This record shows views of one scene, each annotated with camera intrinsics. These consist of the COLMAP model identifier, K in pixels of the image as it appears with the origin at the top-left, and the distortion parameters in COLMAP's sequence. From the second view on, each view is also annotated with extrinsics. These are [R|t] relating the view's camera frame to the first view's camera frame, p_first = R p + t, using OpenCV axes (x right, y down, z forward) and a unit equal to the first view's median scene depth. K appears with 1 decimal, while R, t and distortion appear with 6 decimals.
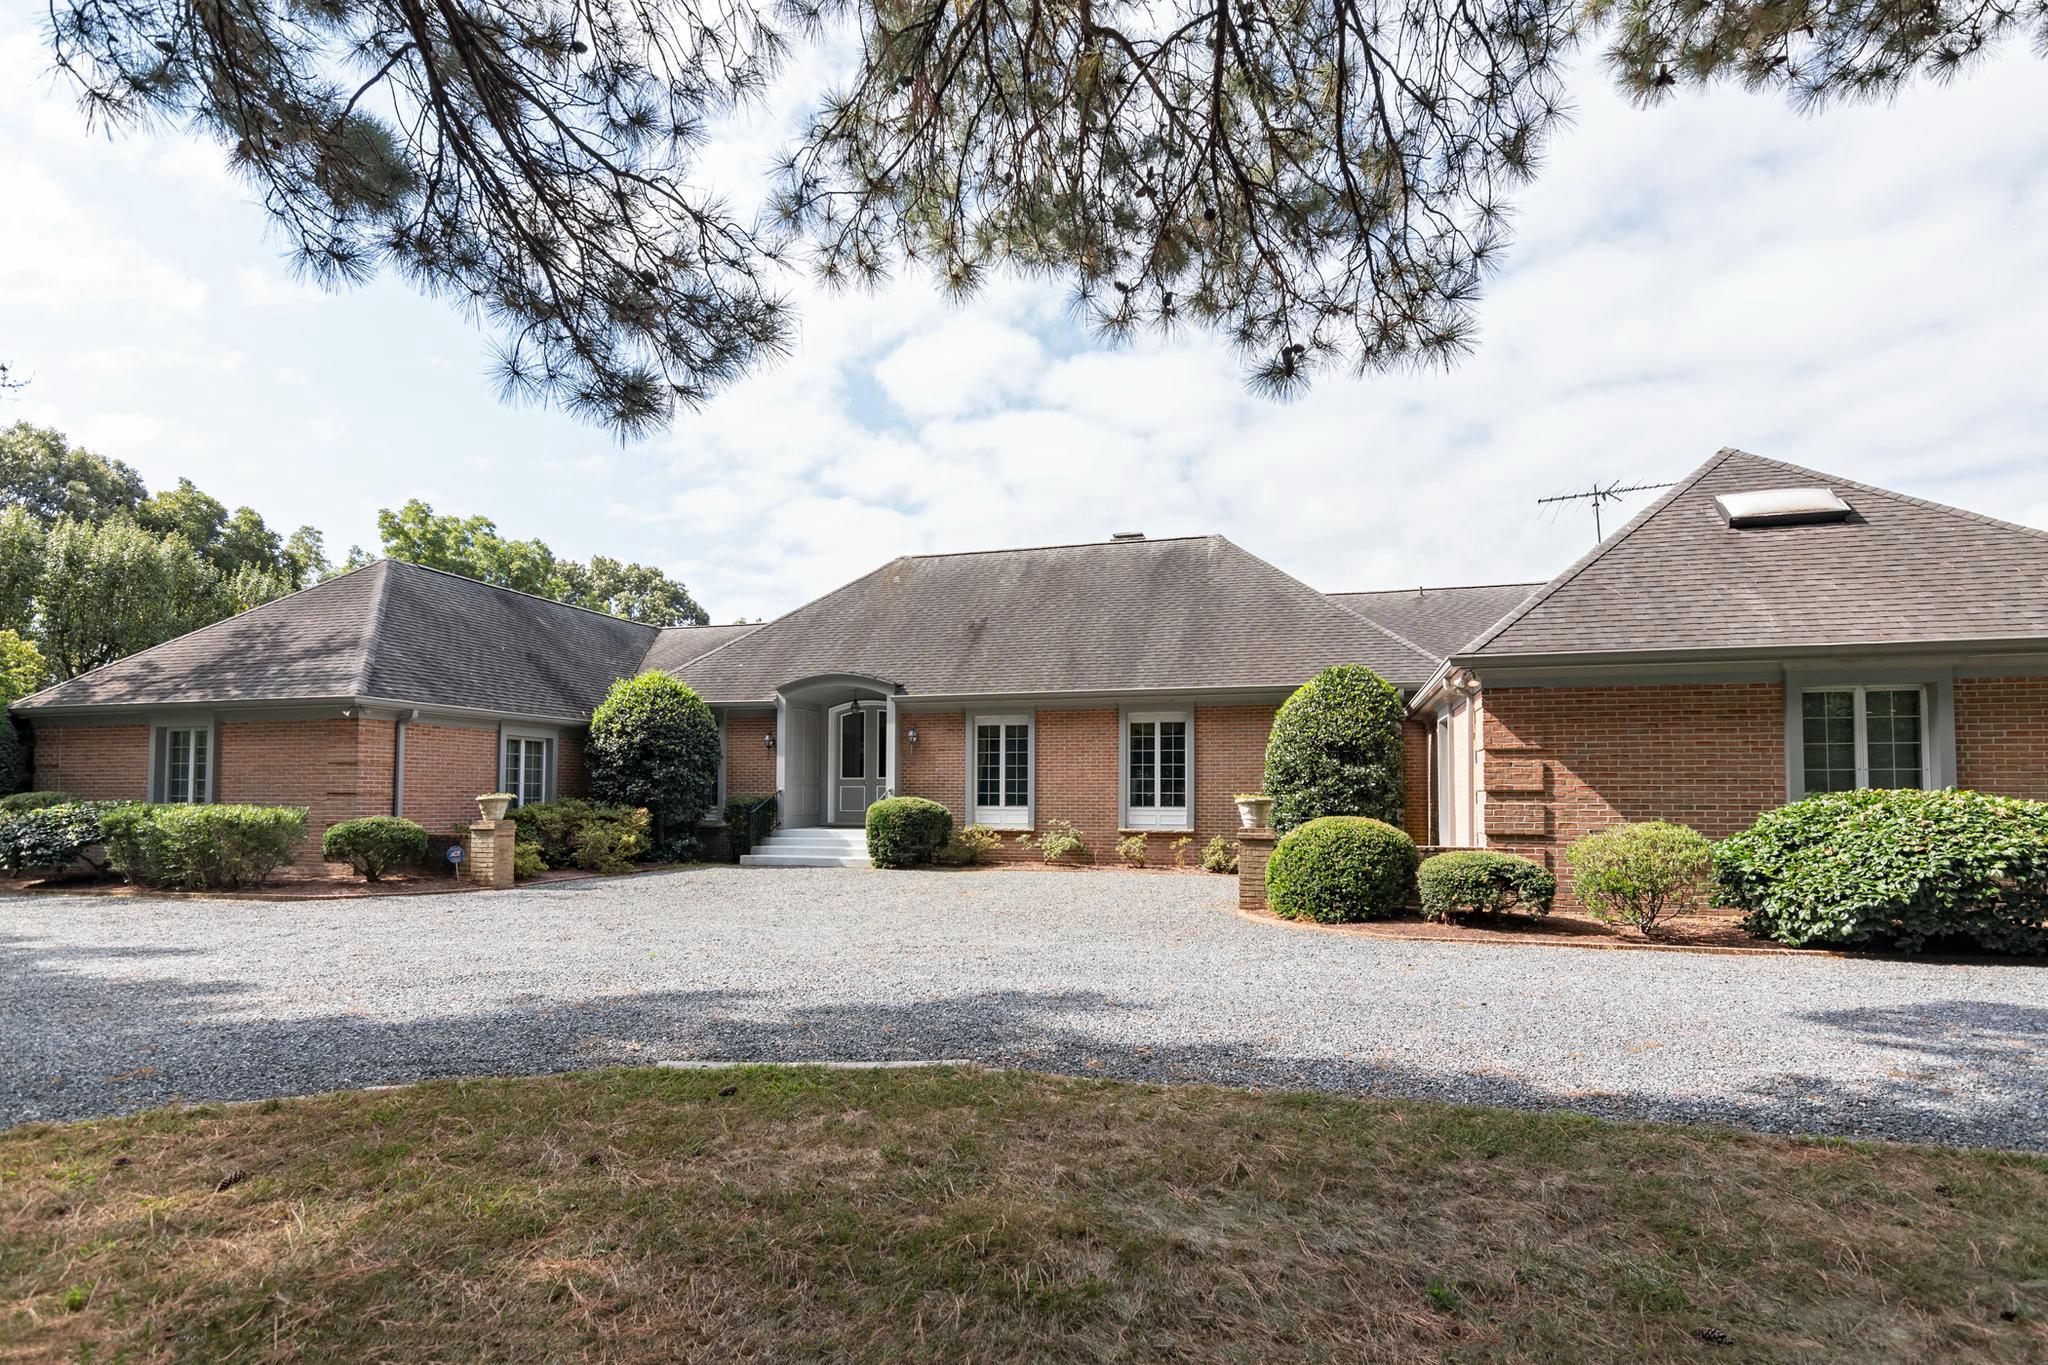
lens RADIAL K [[1001.3, 0, 1030.7], [0, 1001.3, 741.1], [0, 0, 1]] dist [0.005023, -0.000339]
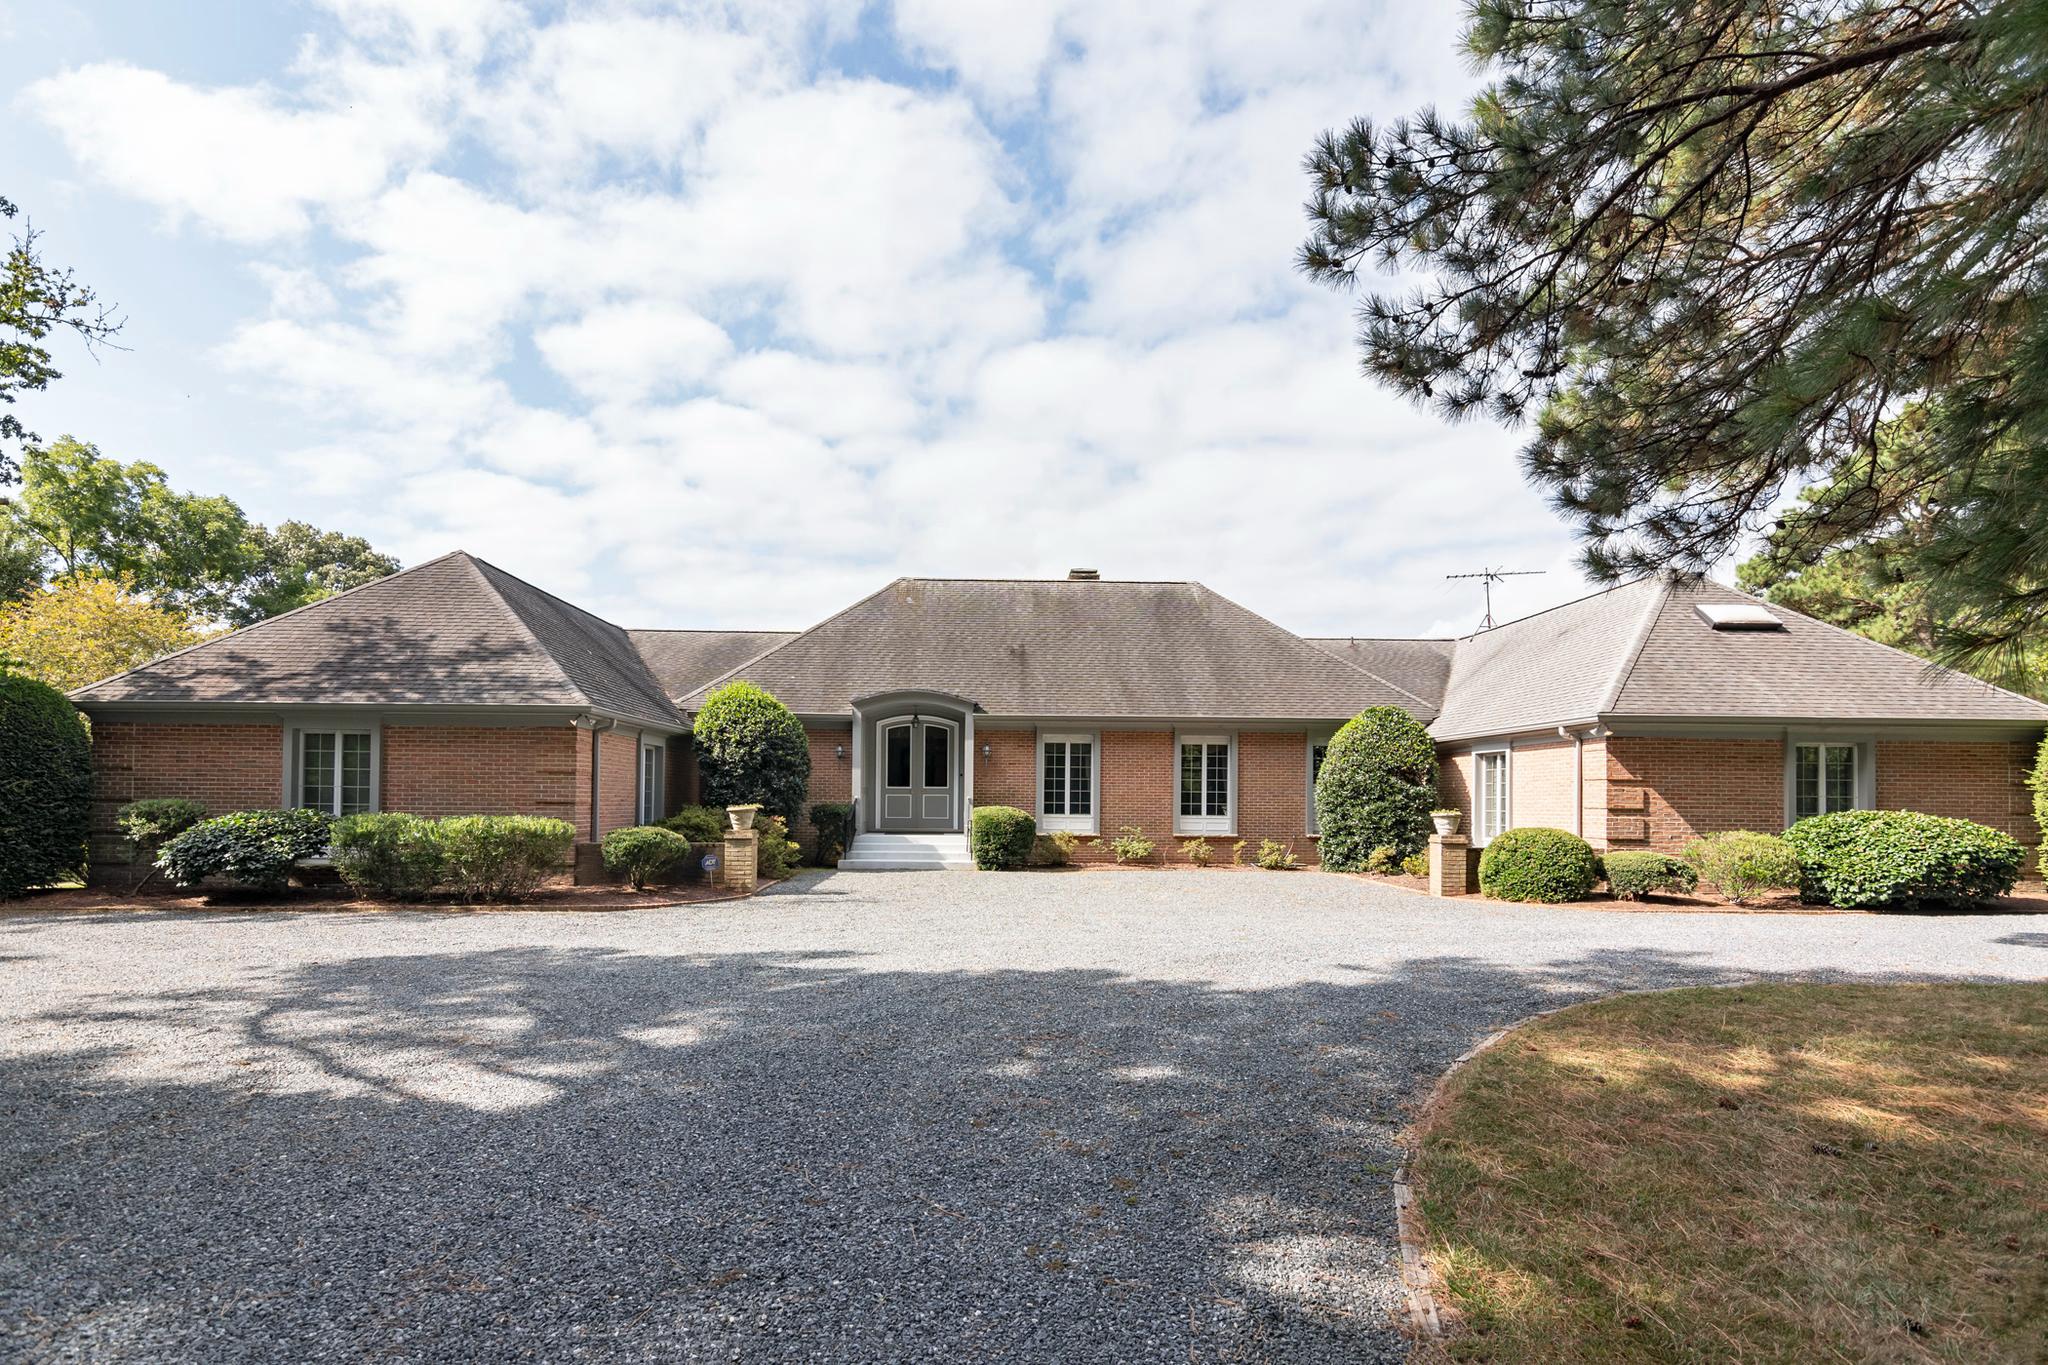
lens RADIAL K [[969.8, 0, 1013.3], [0, 969.8, 772.9], [0, 0, 1]] dist [-0.001270, -0.000109]
pose [[0.954227, 0.014130, 0.298749, -0.439639], [-0.023203, 0.999370, 0.026845, -0.010681], [-0.298181, -0.032548, 0.953954, -0.034217]]
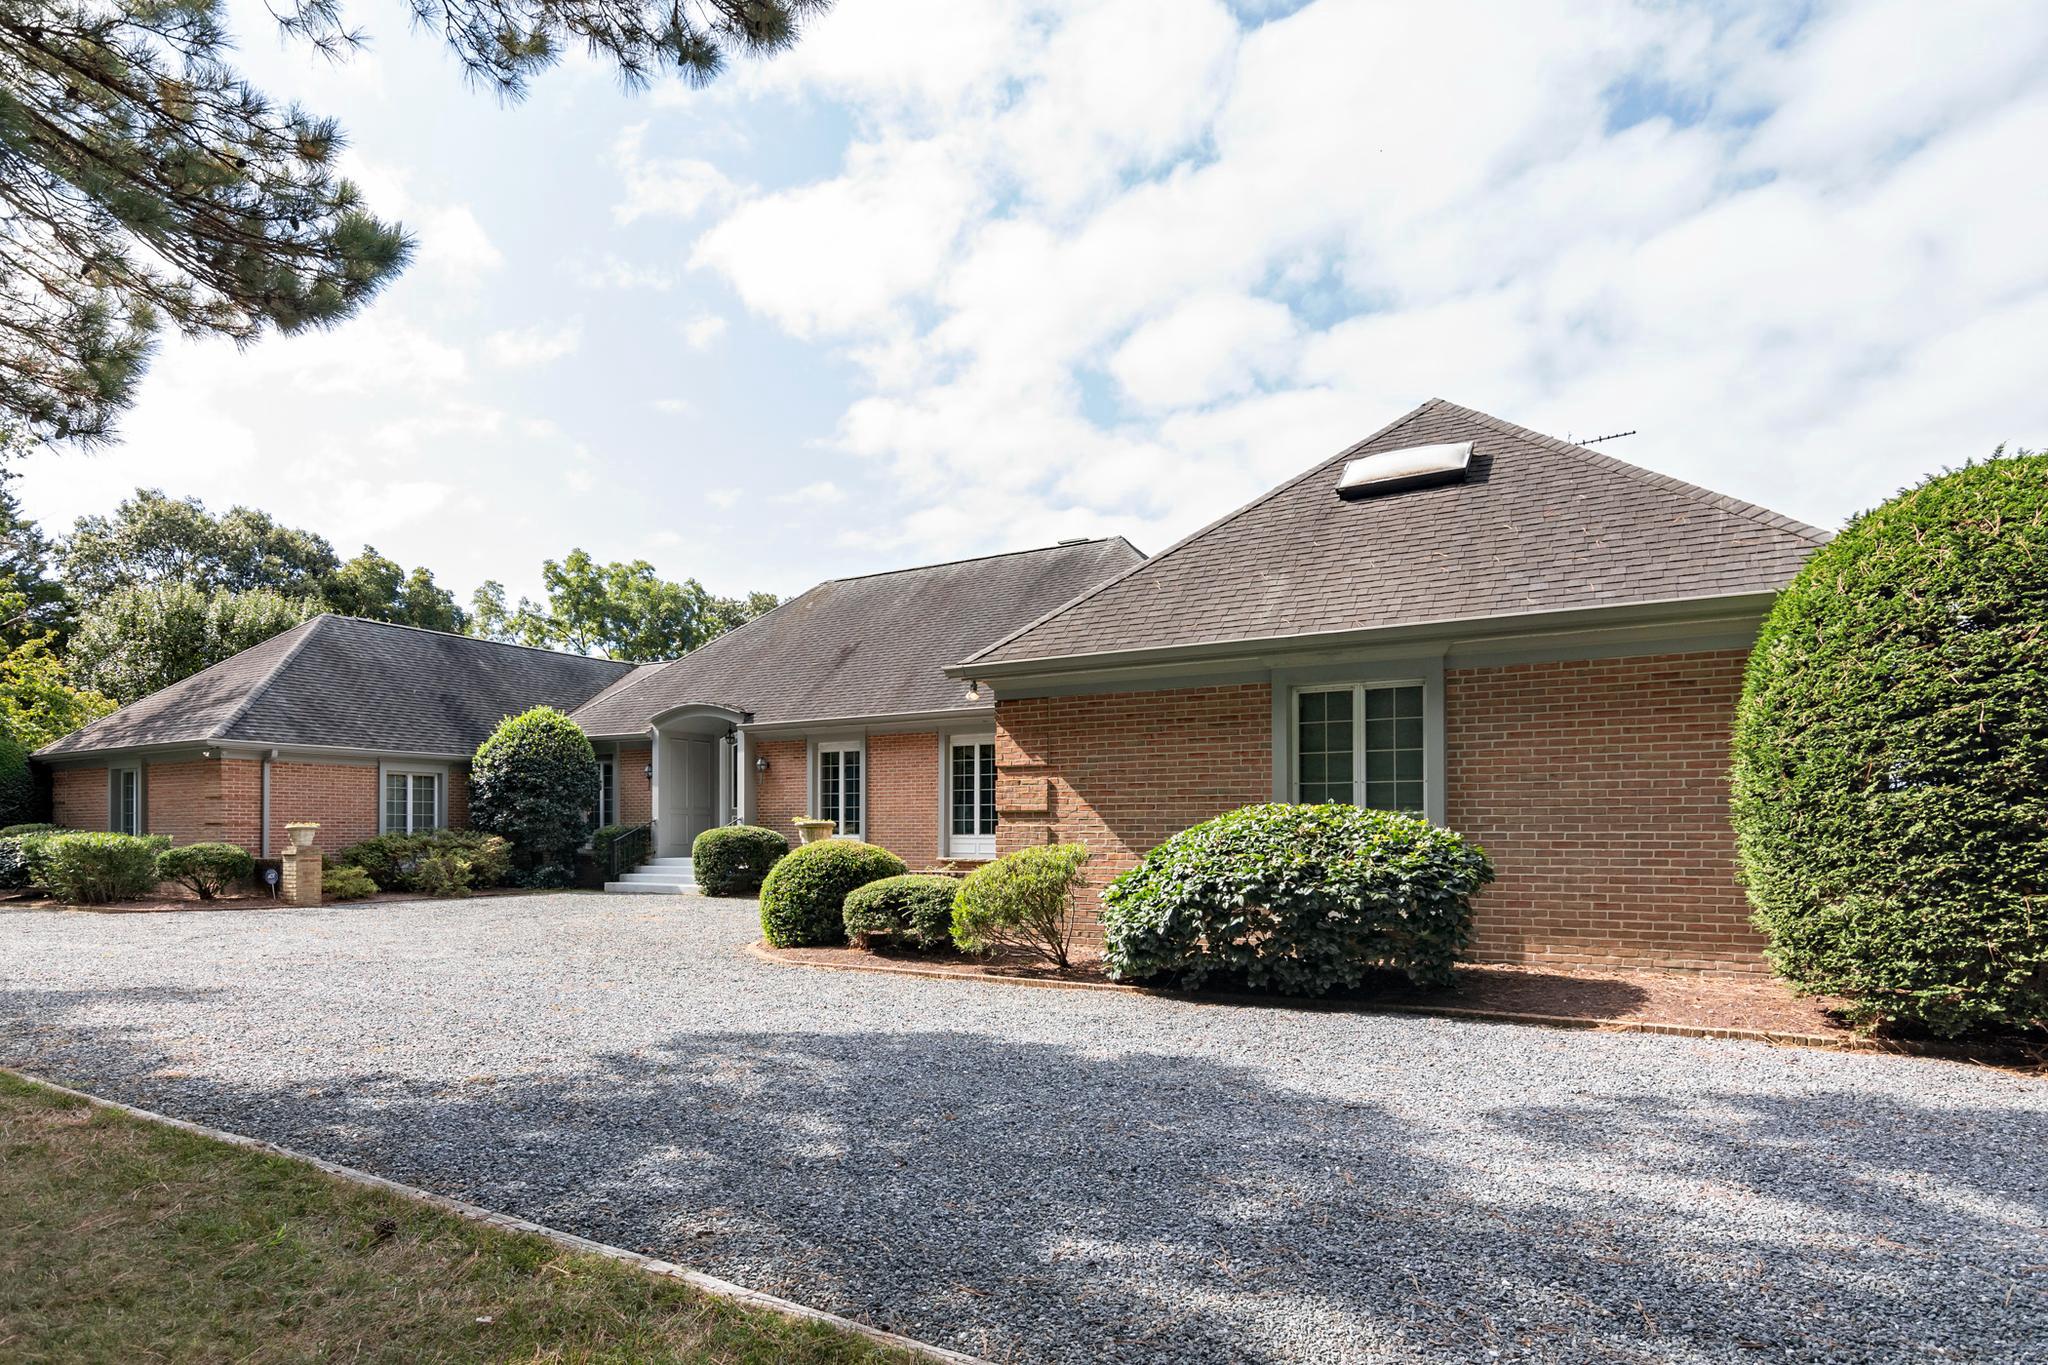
lens RADIAL K [[1084.1, 0, 990.7], [0, 1084.1, 809.0], [0, 0, 1]] dist [0.008039, 0.001305]
pose [[0.965677, -0.008671, -0.259602, 0.408057], [0.017861, 0.999294, 0.033061, 0.008120], [0.259132, -0.036563, 0.965150, 0.018853]]
